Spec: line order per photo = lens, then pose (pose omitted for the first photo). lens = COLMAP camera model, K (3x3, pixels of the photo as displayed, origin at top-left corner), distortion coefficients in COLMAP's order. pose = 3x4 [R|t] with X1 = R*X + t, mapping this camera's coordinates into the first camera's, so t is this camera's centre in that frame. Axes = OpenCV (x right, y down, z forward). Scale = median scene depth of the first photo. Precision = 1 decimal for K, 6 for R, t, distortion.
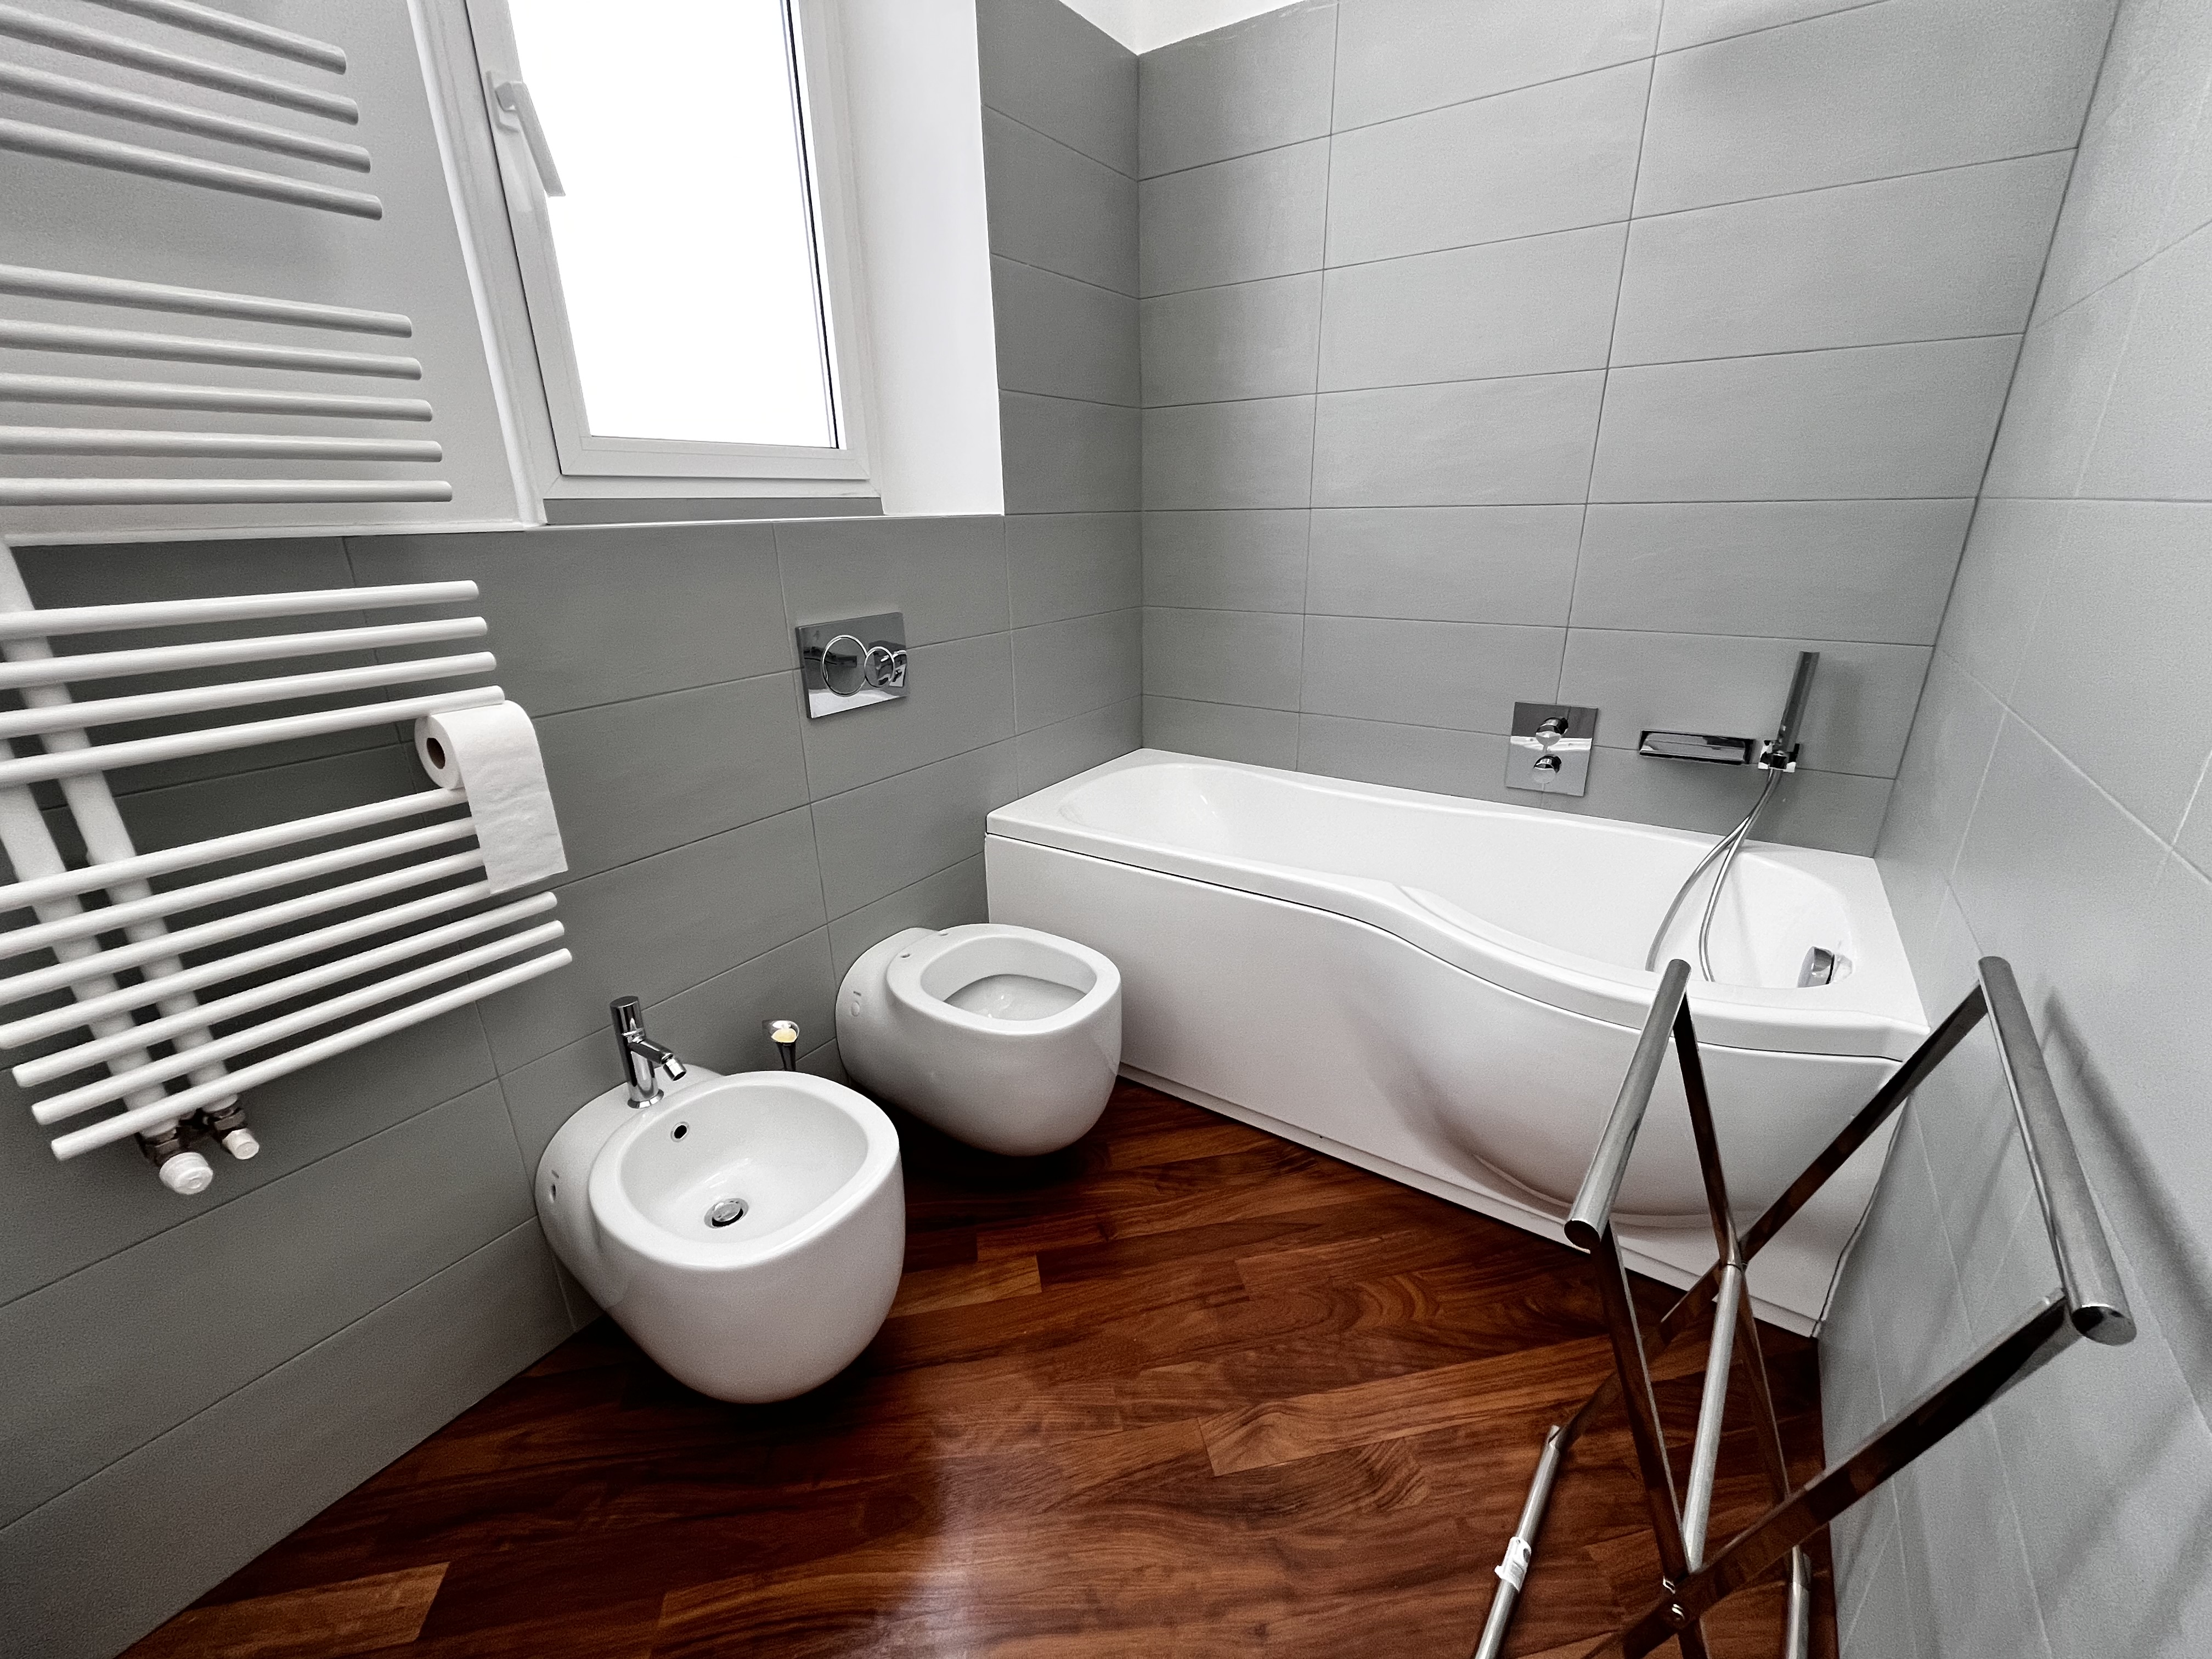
lens RADIAL K [[896.4, 0, 1100.7], [0, 896.4, 830.3], [0, 0, 1]] dist [-0.005704, 0.001422]
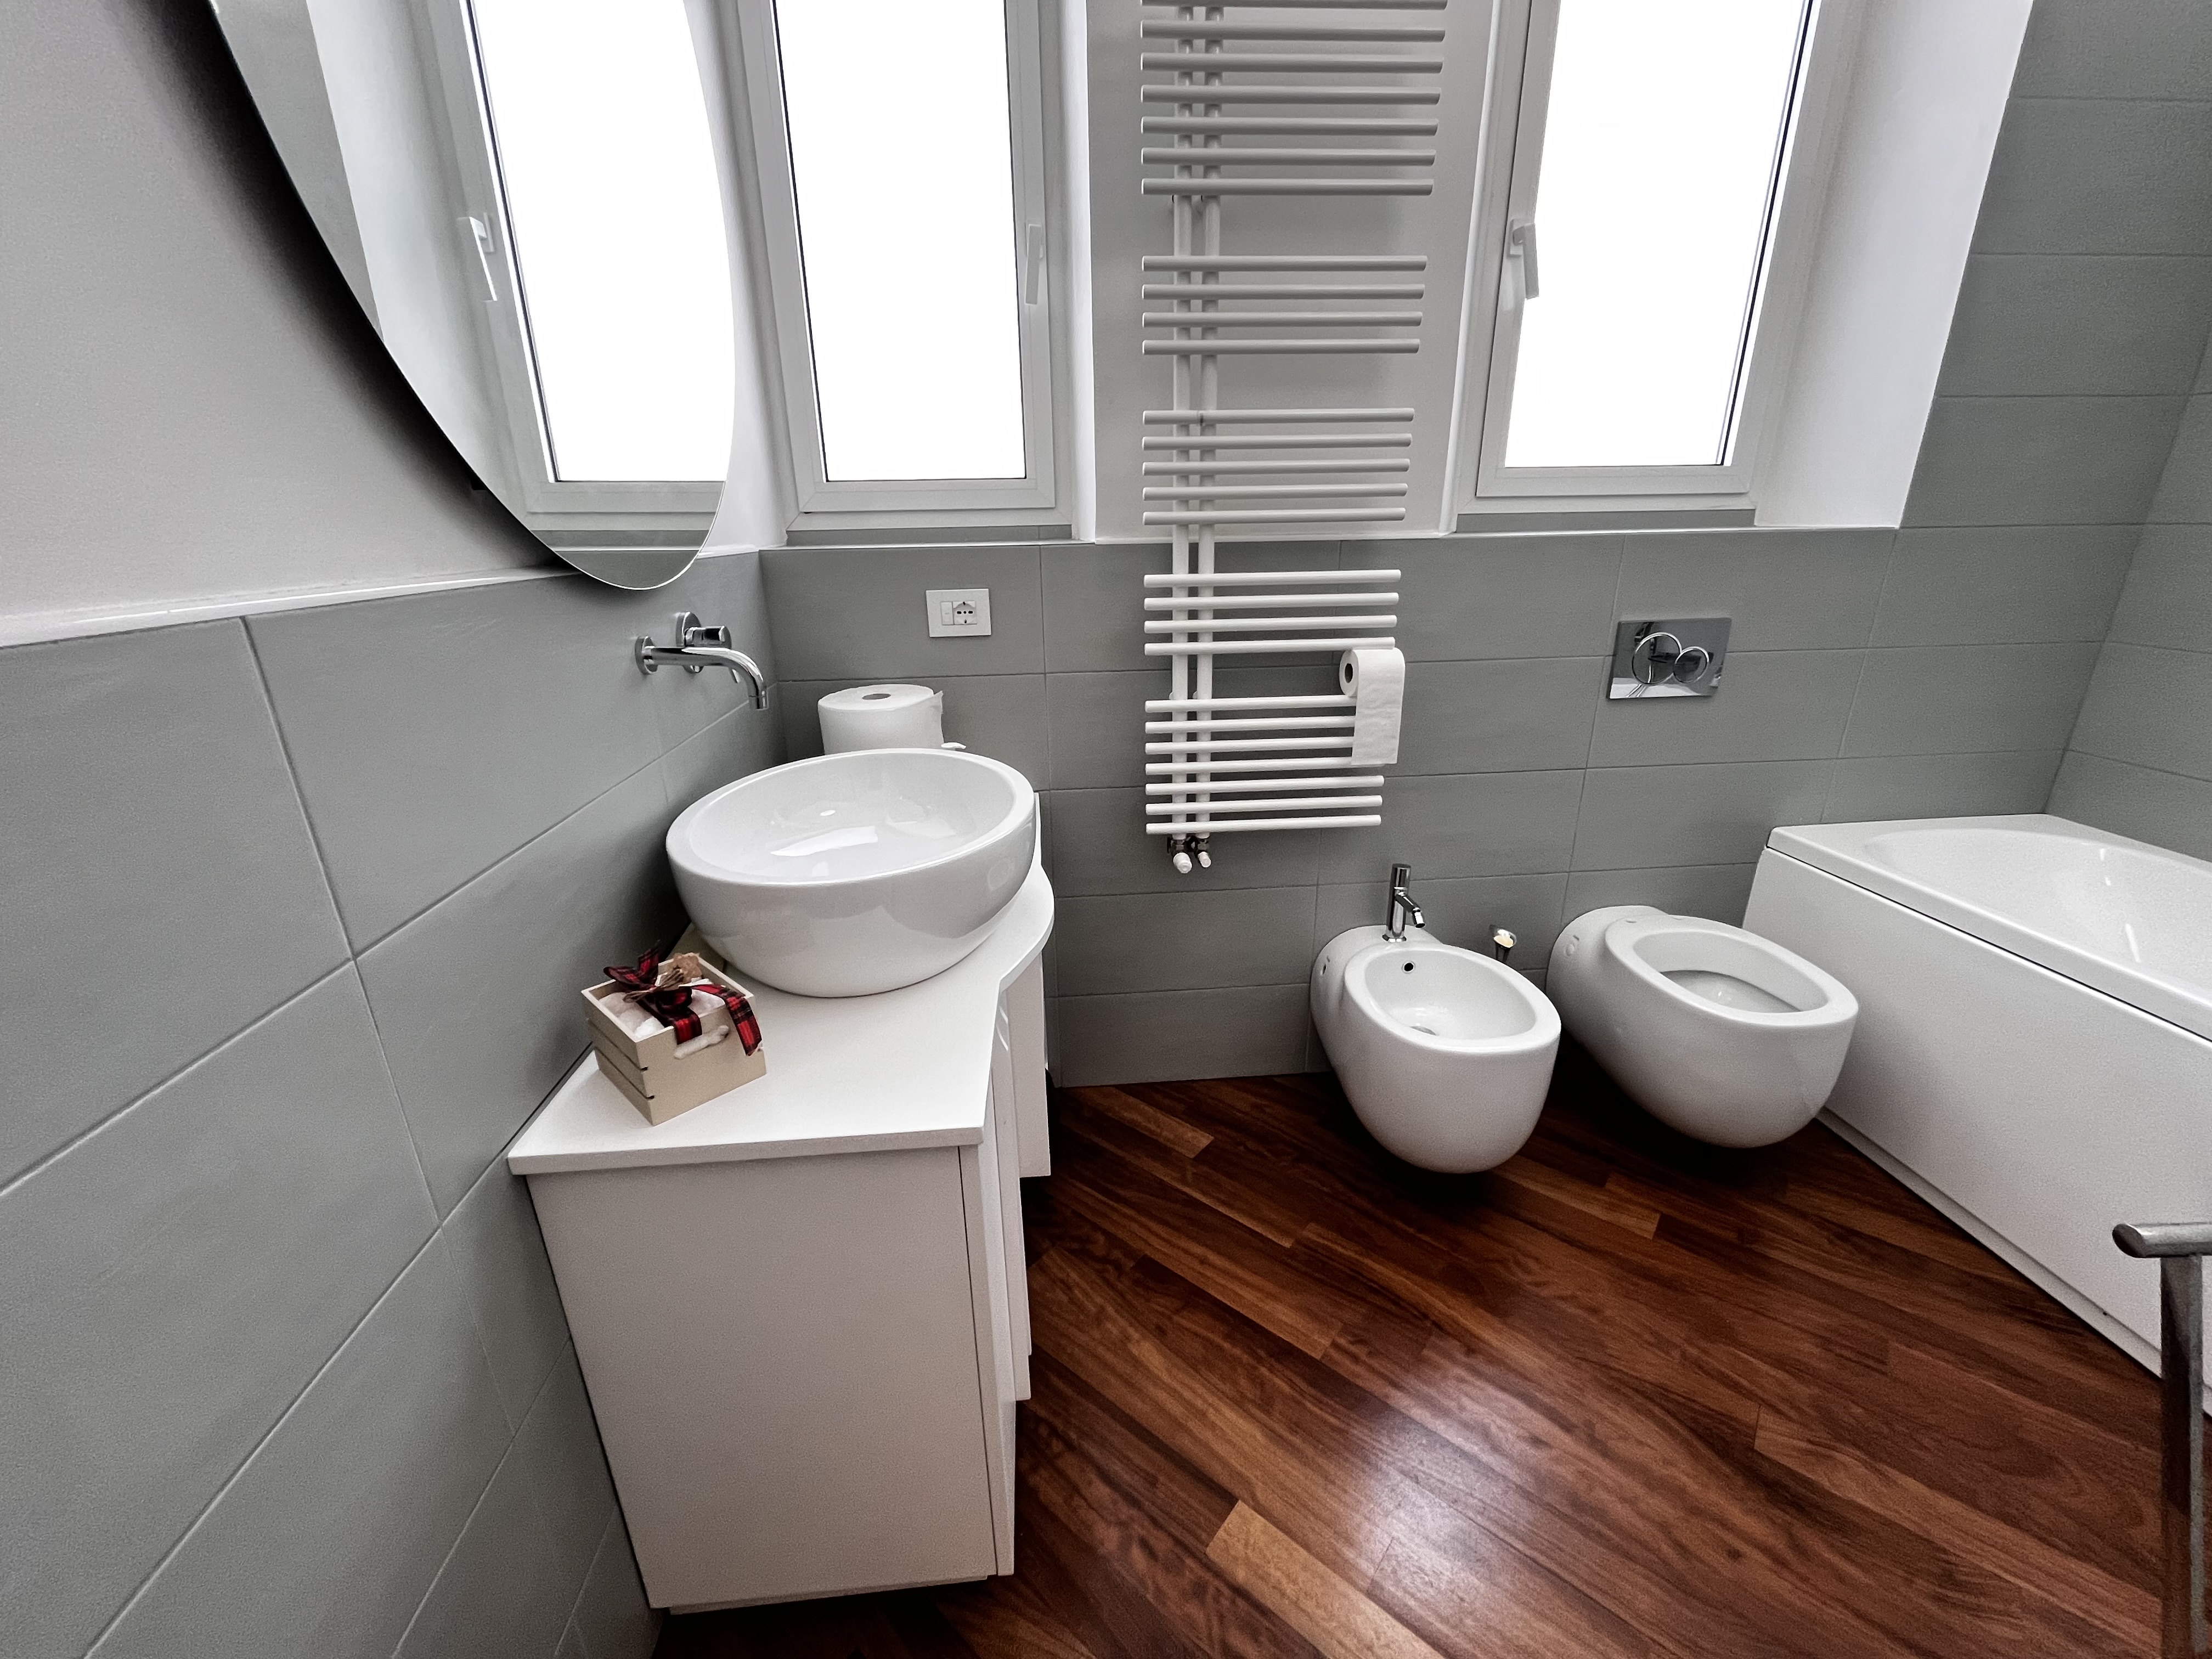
lens RADIAL K [[896.4, 0, 1102.3], [0, 896.4, 825.1], [0, 0, 1]] dist [-0.005704, 0.001422]
pose [[0.627081, 0.263778, -0.732933, 0.206593], [-0.259967, 0.957841, 0.122300, 0.080134], [0.734293, 0.113847, 0.669218, -0.329029]]
